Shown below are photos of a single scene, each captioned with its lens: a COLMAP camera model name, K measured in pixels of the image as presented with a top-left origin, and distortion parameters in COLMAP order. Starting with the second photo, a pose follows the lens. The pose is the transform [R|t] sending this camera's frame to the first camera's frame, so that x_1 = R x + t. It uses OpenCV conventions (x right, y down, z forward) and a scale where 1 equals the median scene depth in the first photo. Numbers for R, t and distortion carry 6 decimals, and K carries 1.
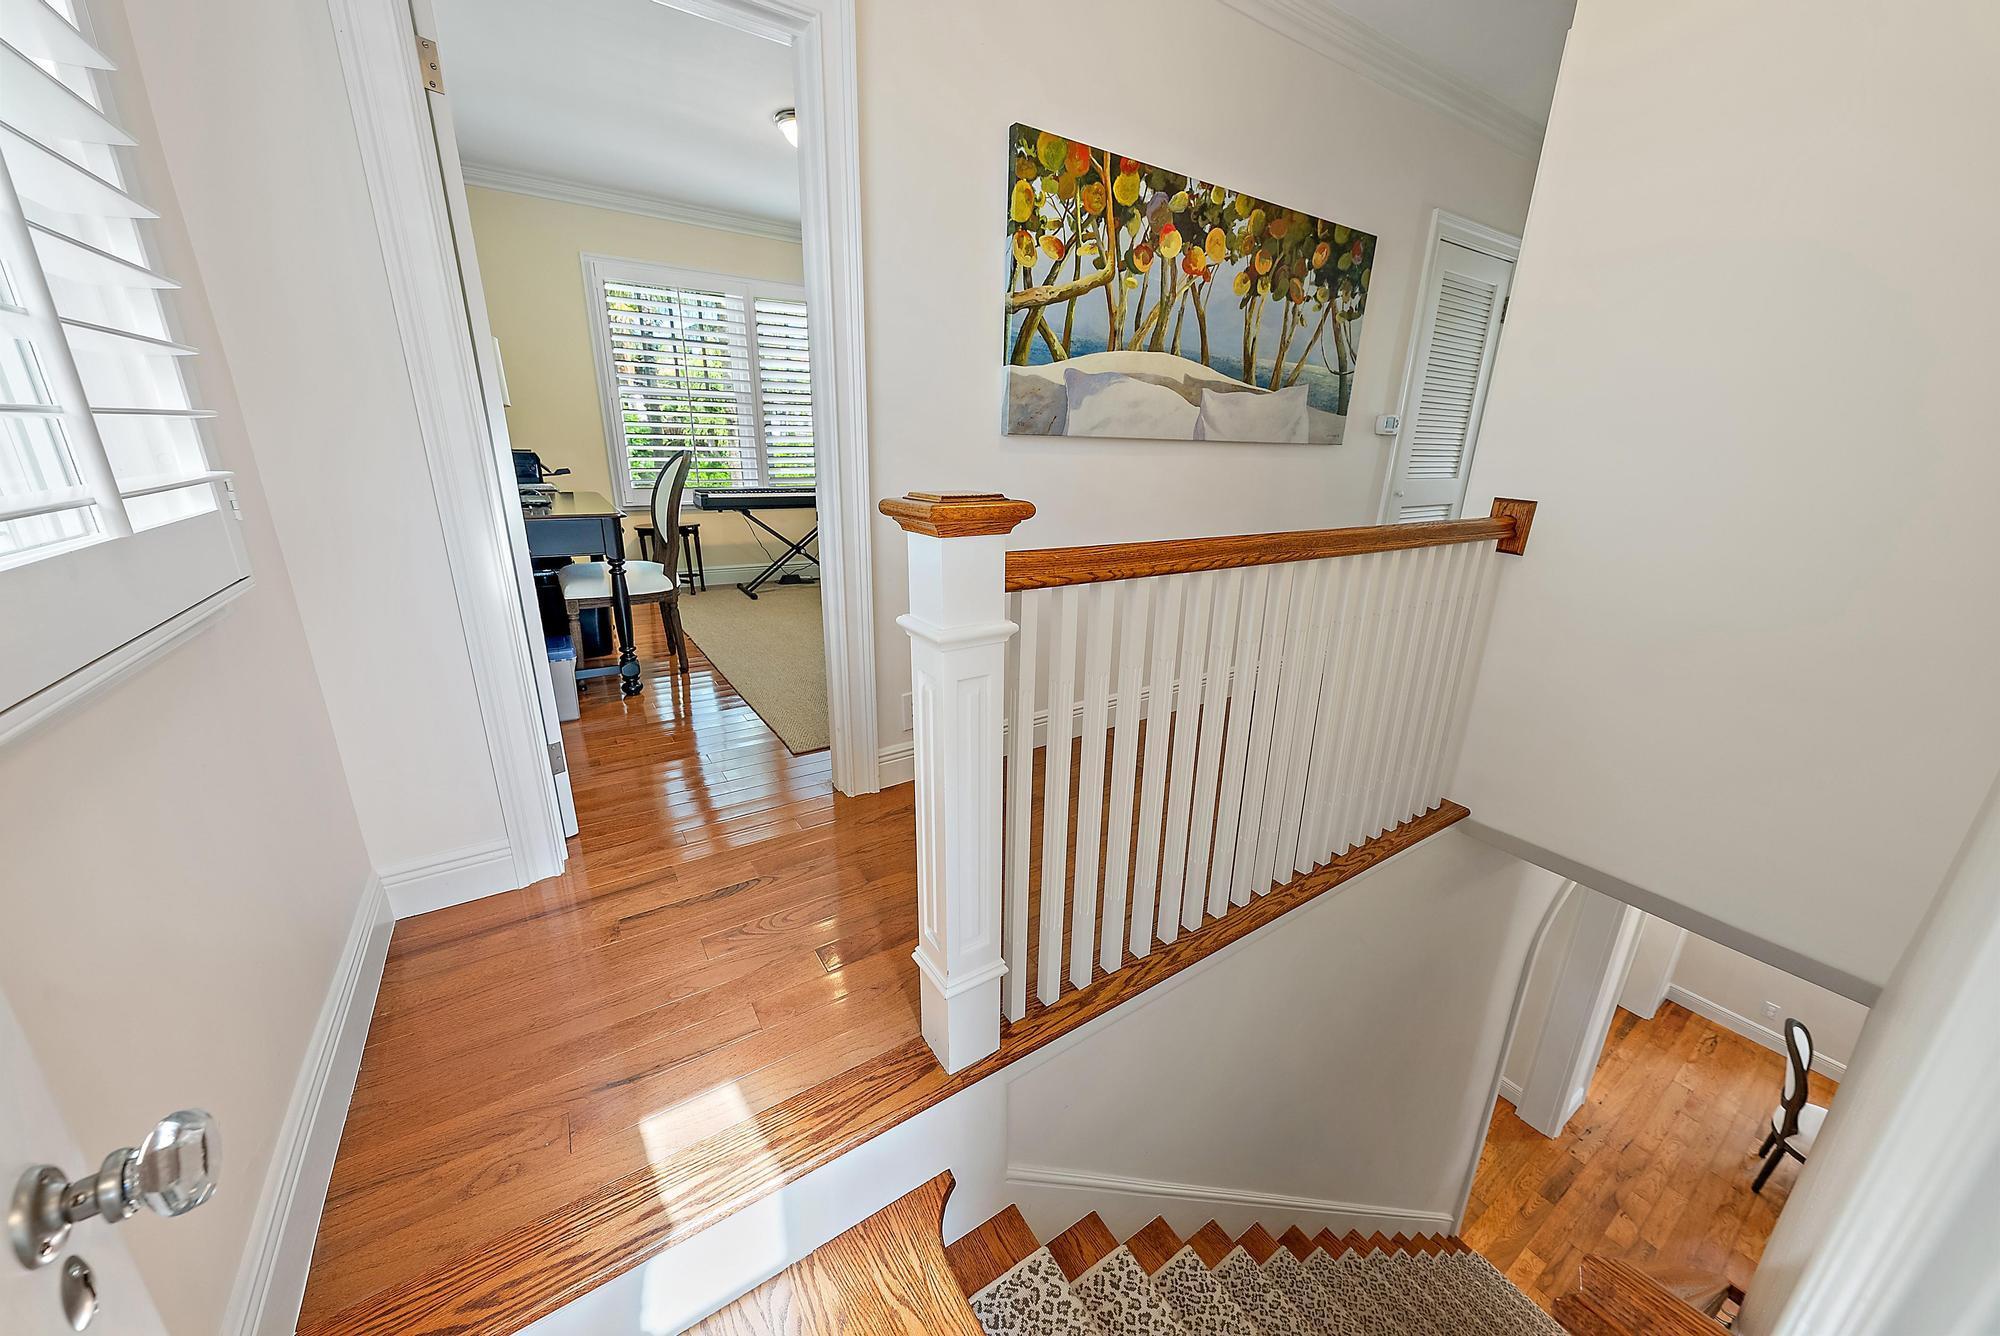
lens RADIAL K [[710.0, 0, 1000.0], [0, 710.0, 668.0], [0, 0, 1]] dist [0.000465, 0.000004]
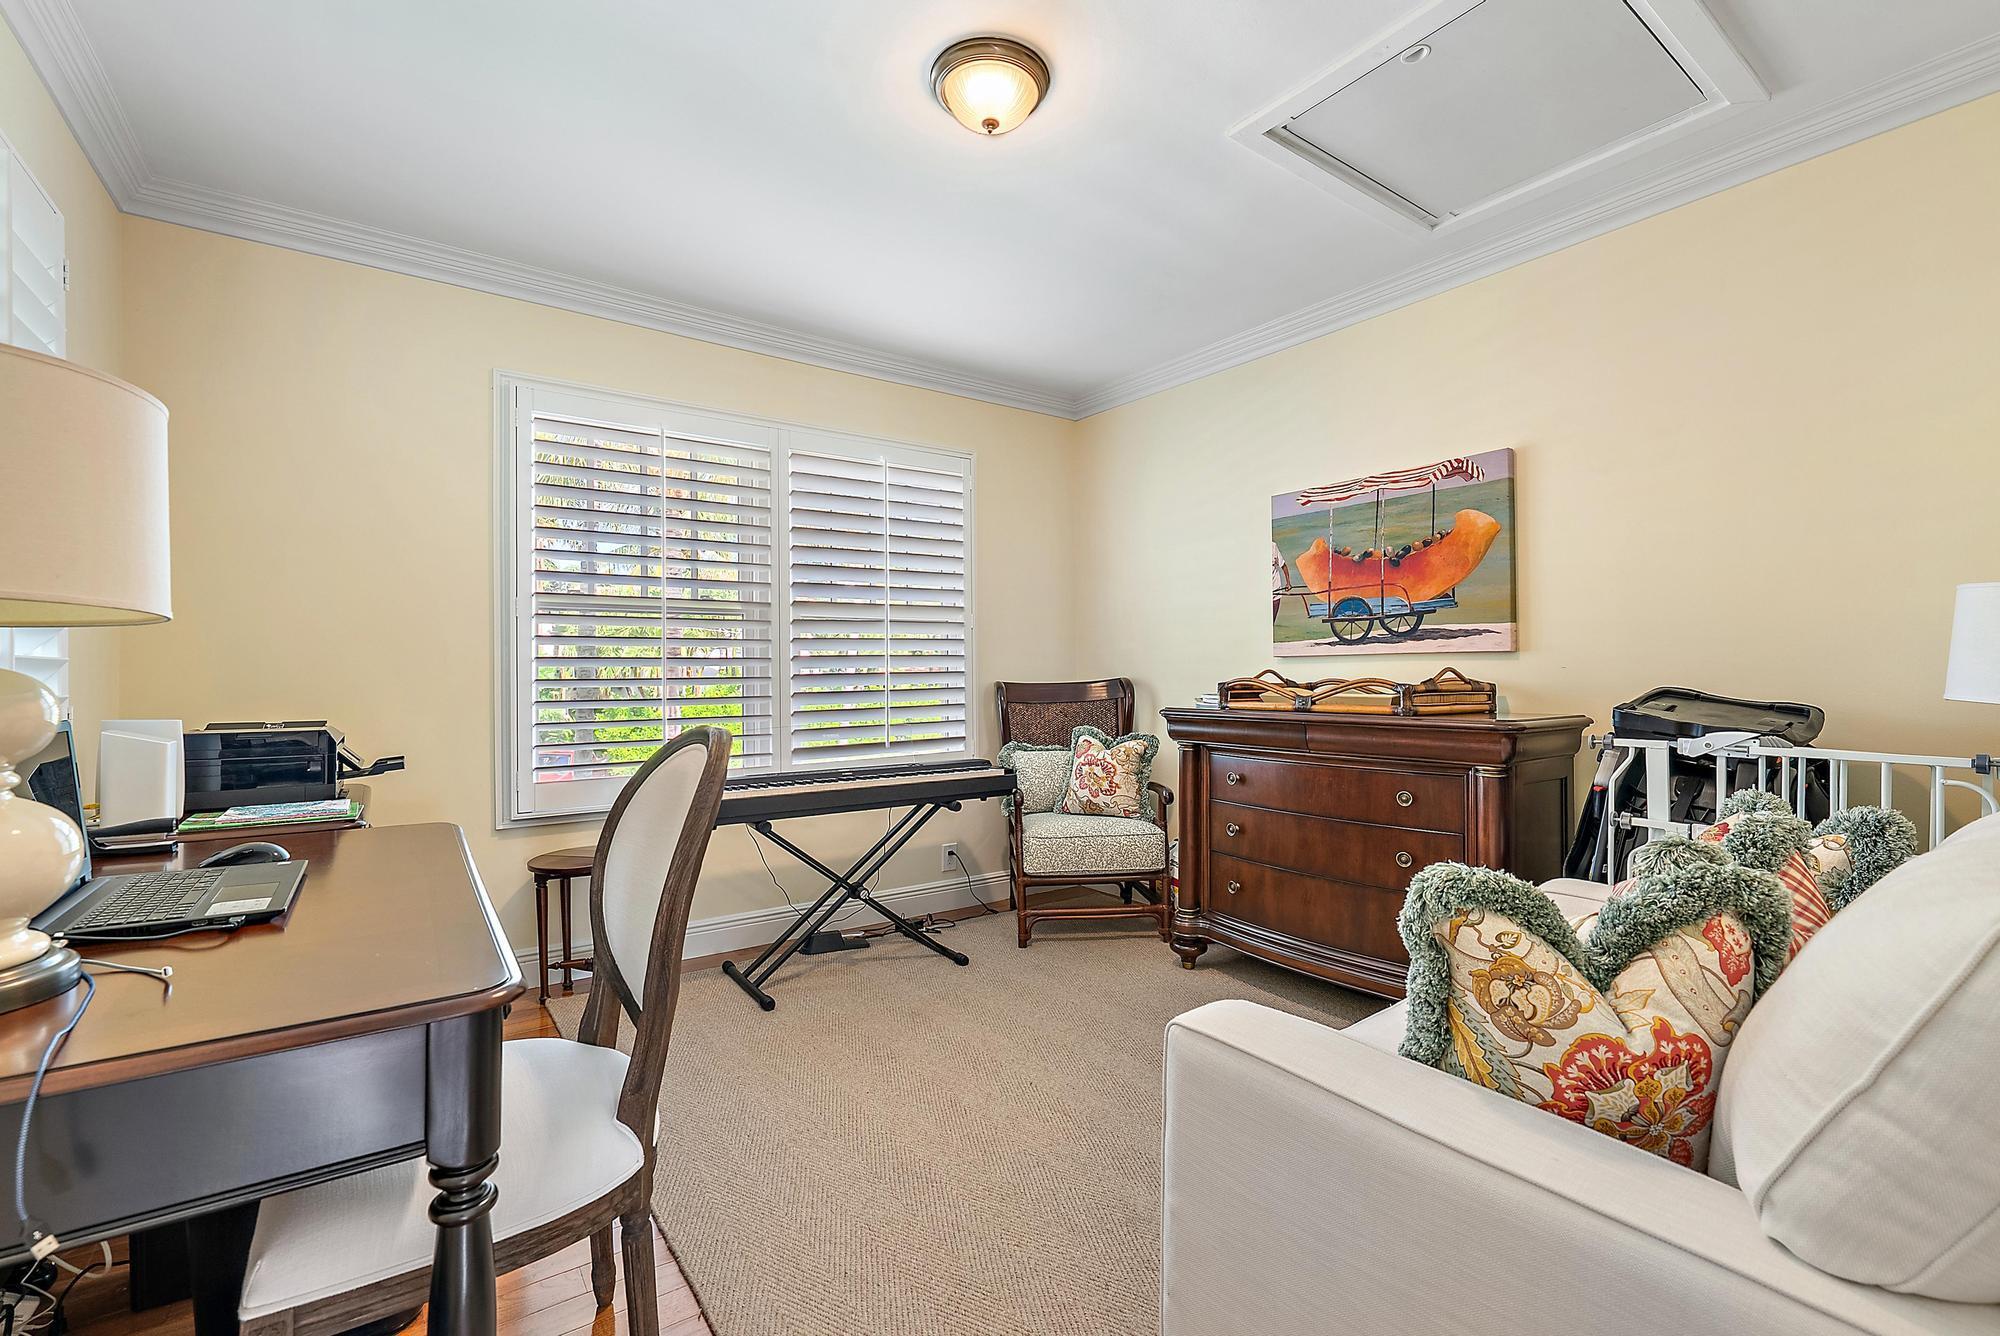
lens RADIAL K [[883.6, 0, 1000.0], [0, 883.6, 668.0], [0, 0, 1]] dist [-0.001002, -0.000270]
pose [[0.999467, -0.016245, 0.028316, -0.209017], [0.023901, 0.954959, -0.295773, -0.138682], [-0.022236, 0.296292, 0.954839, 0.377670]]
